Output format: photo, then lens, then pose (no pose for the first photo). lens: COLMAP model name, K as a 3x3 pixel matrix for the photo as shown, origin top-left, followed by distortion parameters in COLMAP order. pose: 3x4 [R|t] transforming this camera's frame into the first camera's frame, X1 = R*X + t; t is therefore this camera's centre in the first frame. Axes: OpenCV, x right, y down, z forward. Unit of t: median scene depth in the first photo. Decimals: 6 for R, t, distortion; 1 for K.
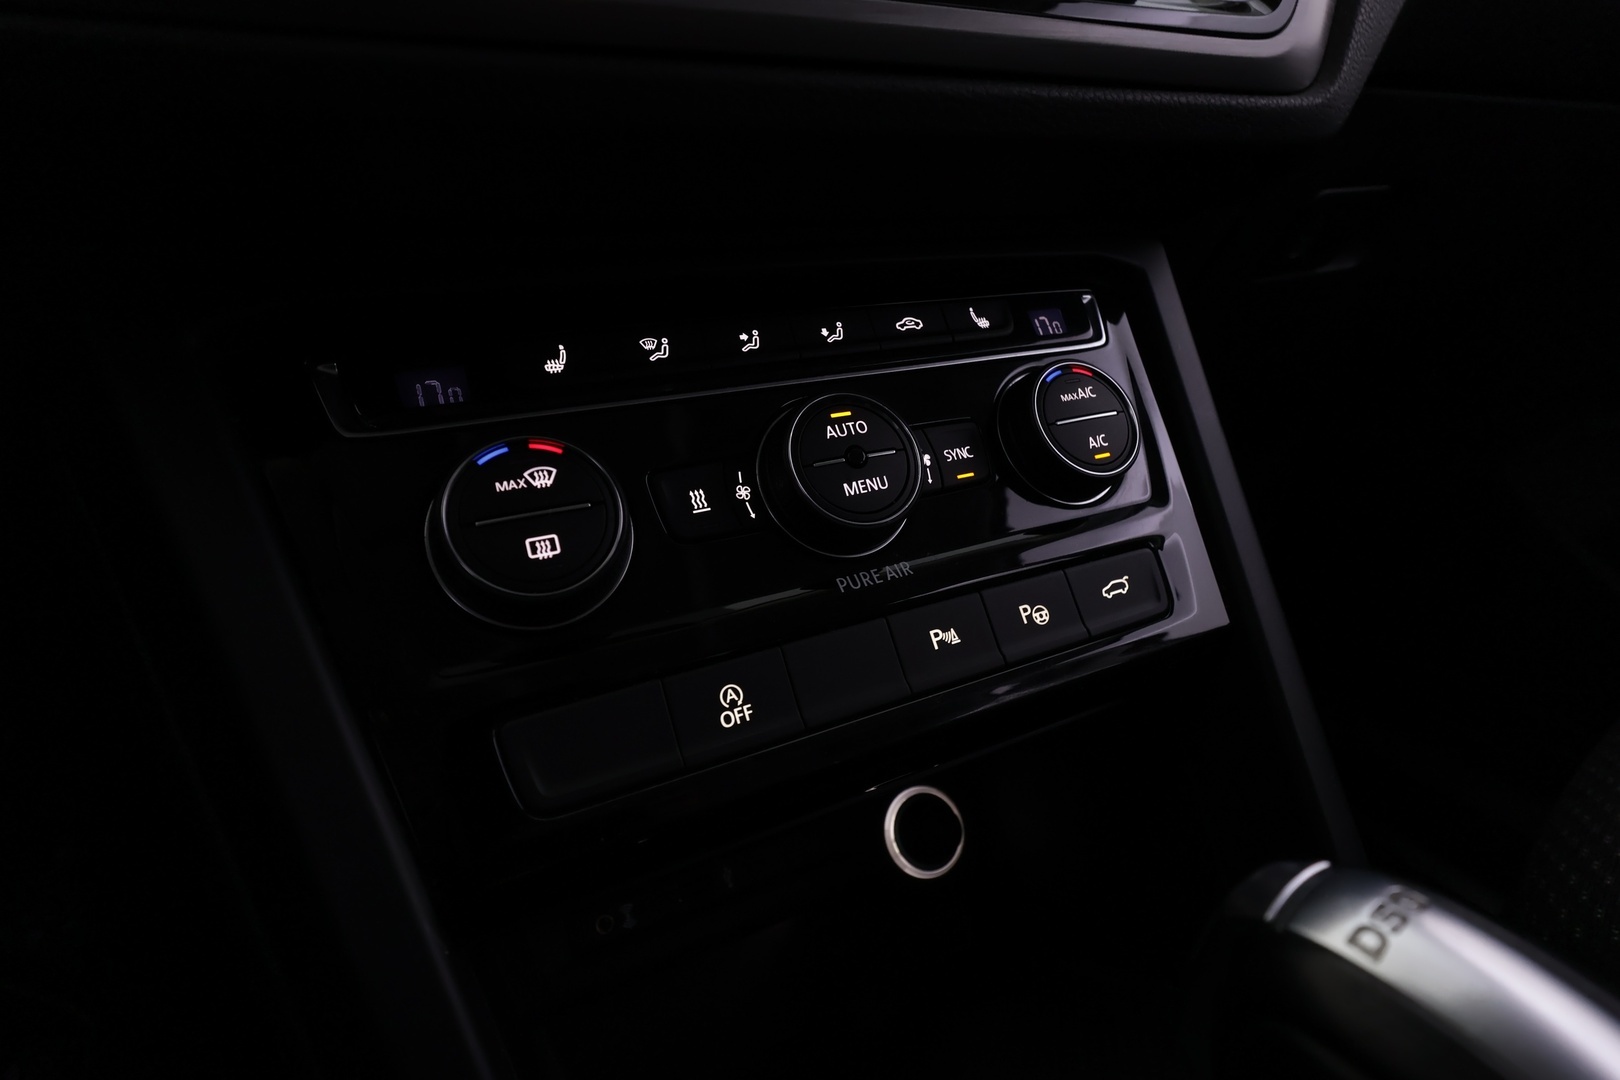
lens RADIAL K [[786.7, 0, 821.0], [0, 786.7, 538.5], [0, 0, 1]] dist [-0.001484, 0.000889]
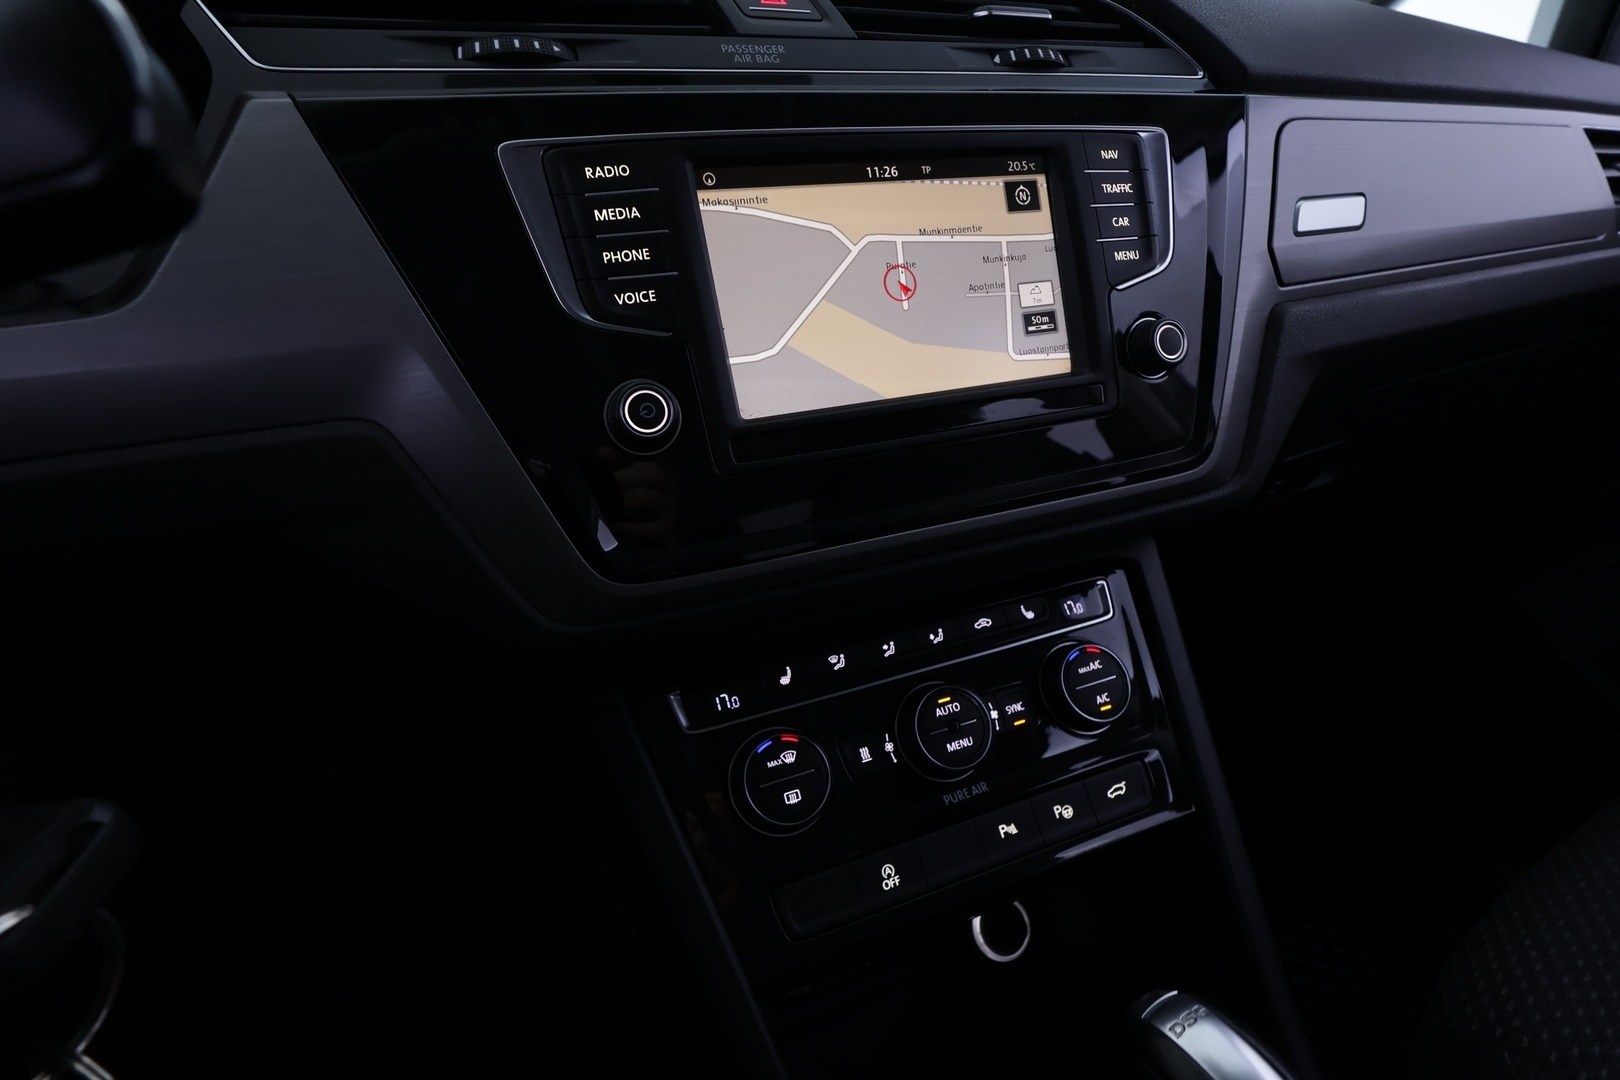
lens RADIAL K [[786.7, 0, 821.0], [0, 786.7, 538.5], [0, 0, 1]] dist [-0.001484, 0.000889]
pose [[0.995307, -0.016384, -0.095372, -0.072670], [0.012393, 0.999029, -0.042288, -0.435991], [0.095972, 0.040908, 0.994543, -0.755897]]
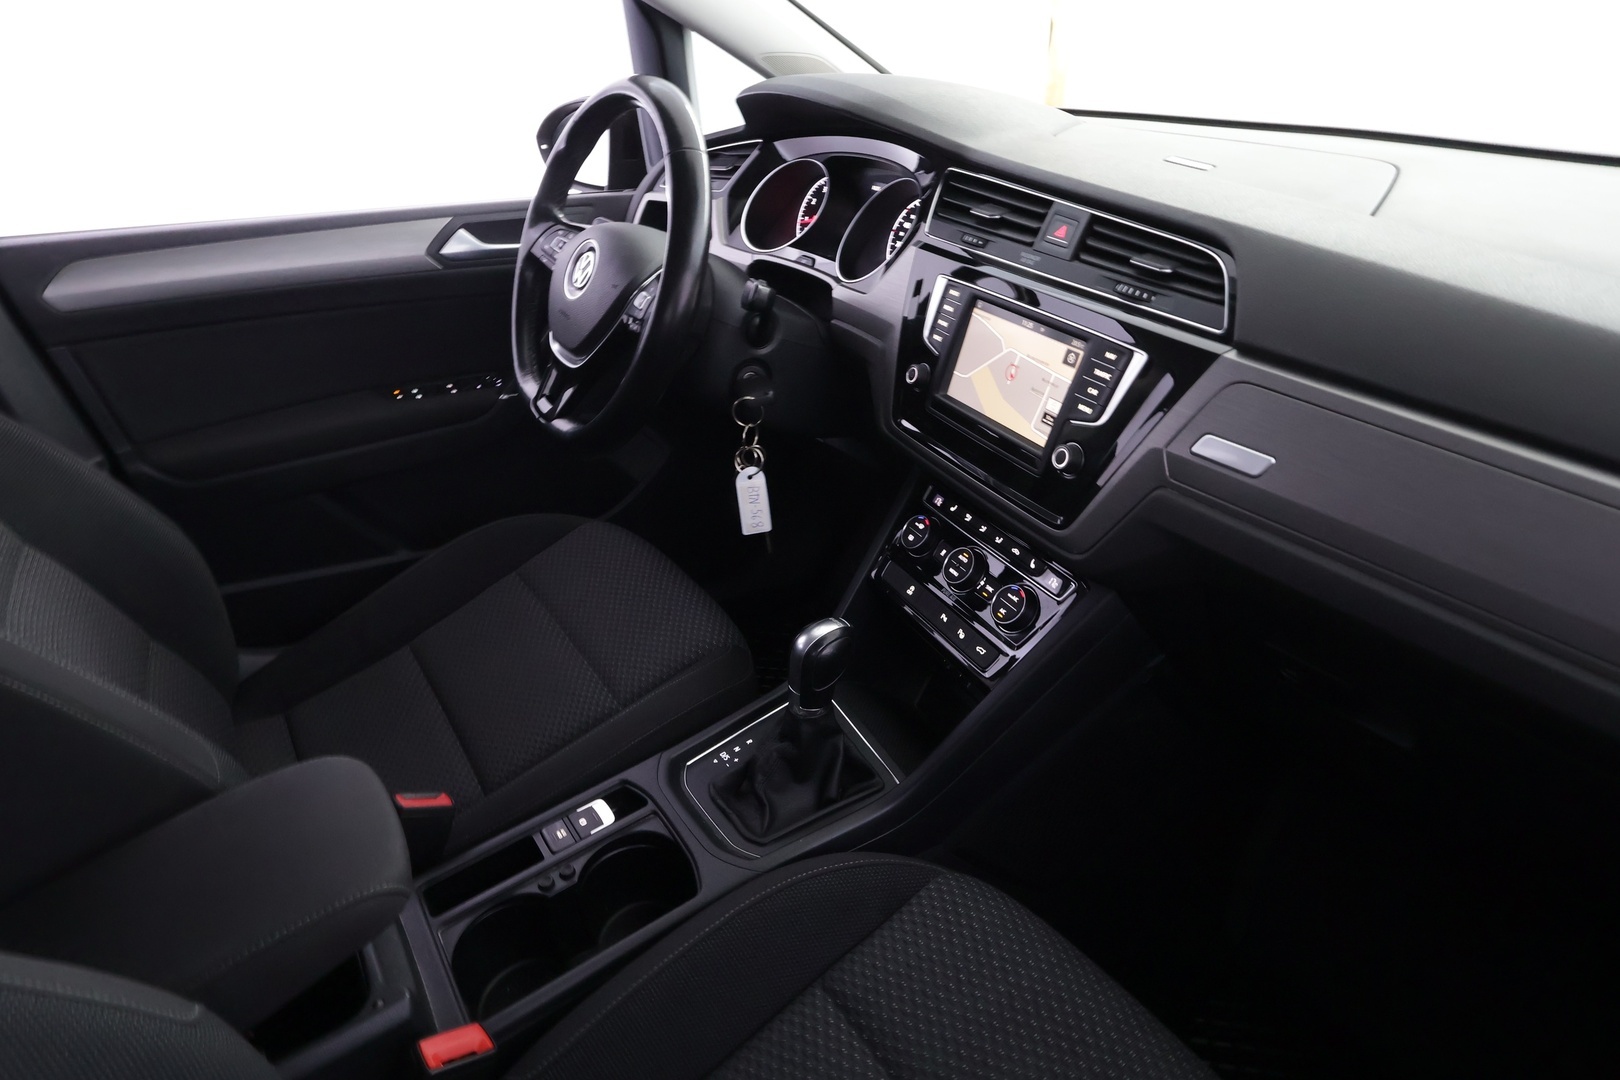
lens RADIAL K [[983.2, 0, 764.1], [0, 983.2, 534.0], [0, 0, 1]] dist [-0.000706, 0.000035]
pose [[-0.045384, 0.479984, -0.876102, 4.029722], [-0.382388, 0.801865, 0.459121, -1.974964], [0.922887, 0.355848, 0.147148, -0.593375]]
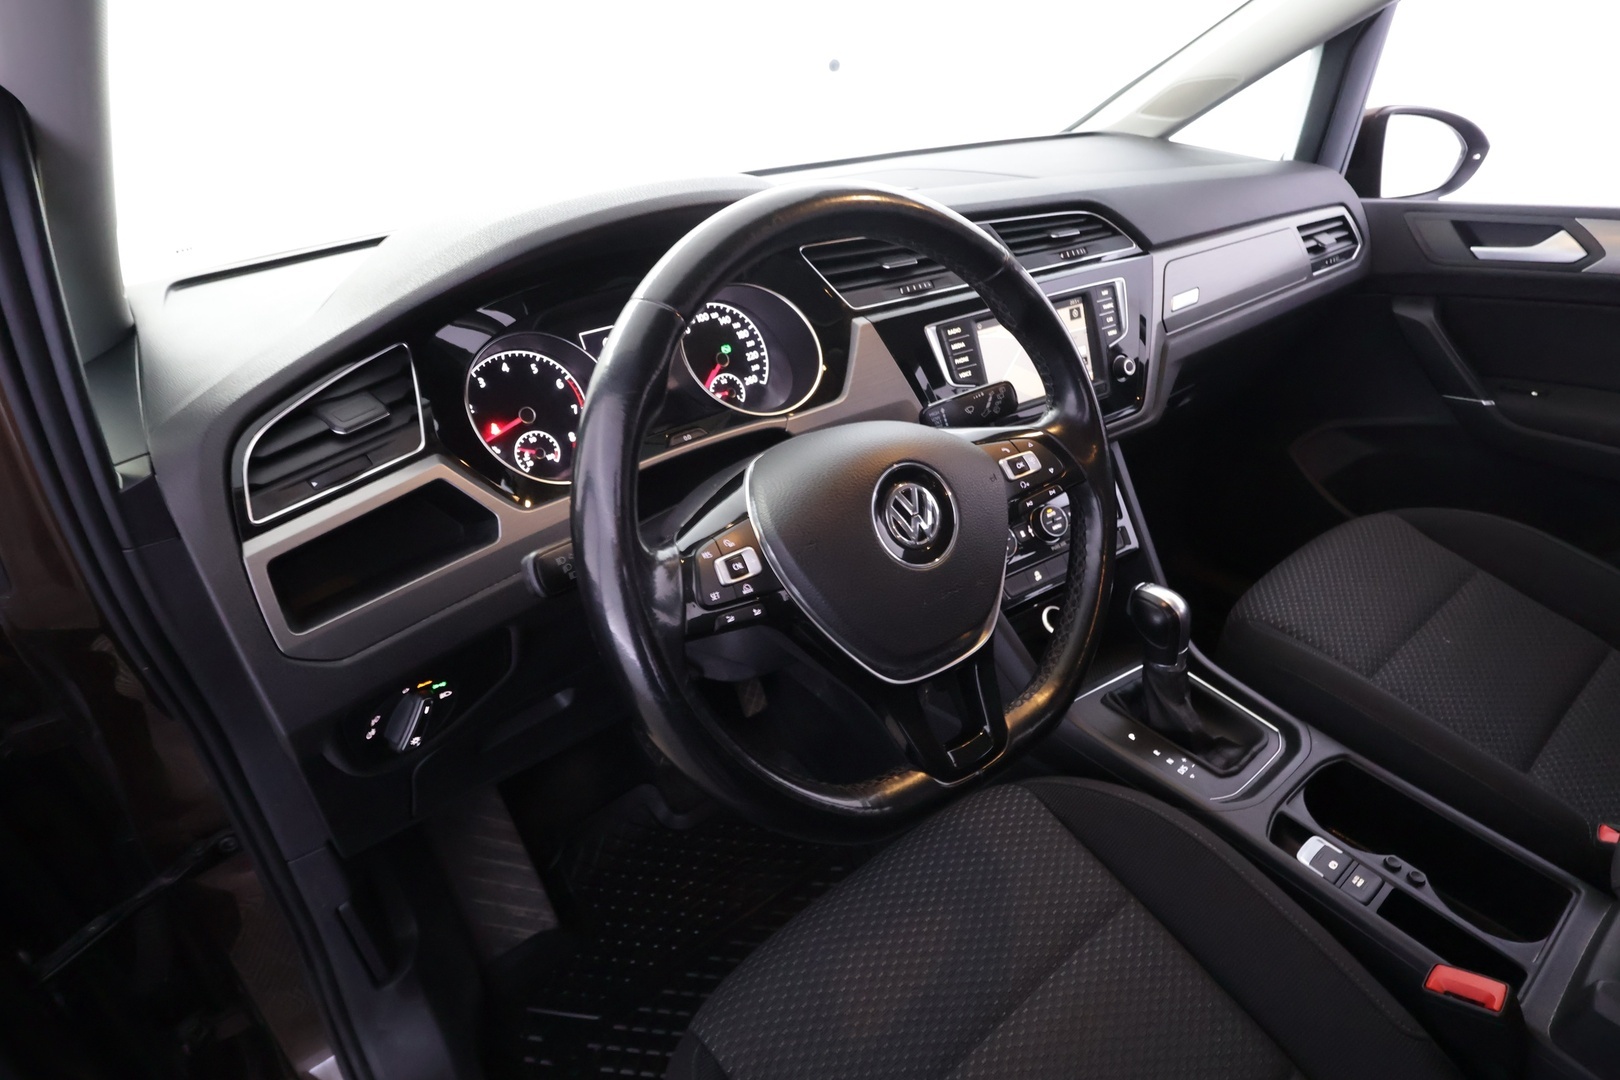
lens RADIAL K [[905.3, 0, 810.0], [0, 905.3, 540.0], [0, 0, 1]] dist [0.003884, 0.001106]
pose [[0.993231, -0.095988, 0.065406, -1.643444], [0.090158, 0.992128, 0.086906, -0.550819], [-0.073233, -0.080421, 0.994067, -3.941498]]
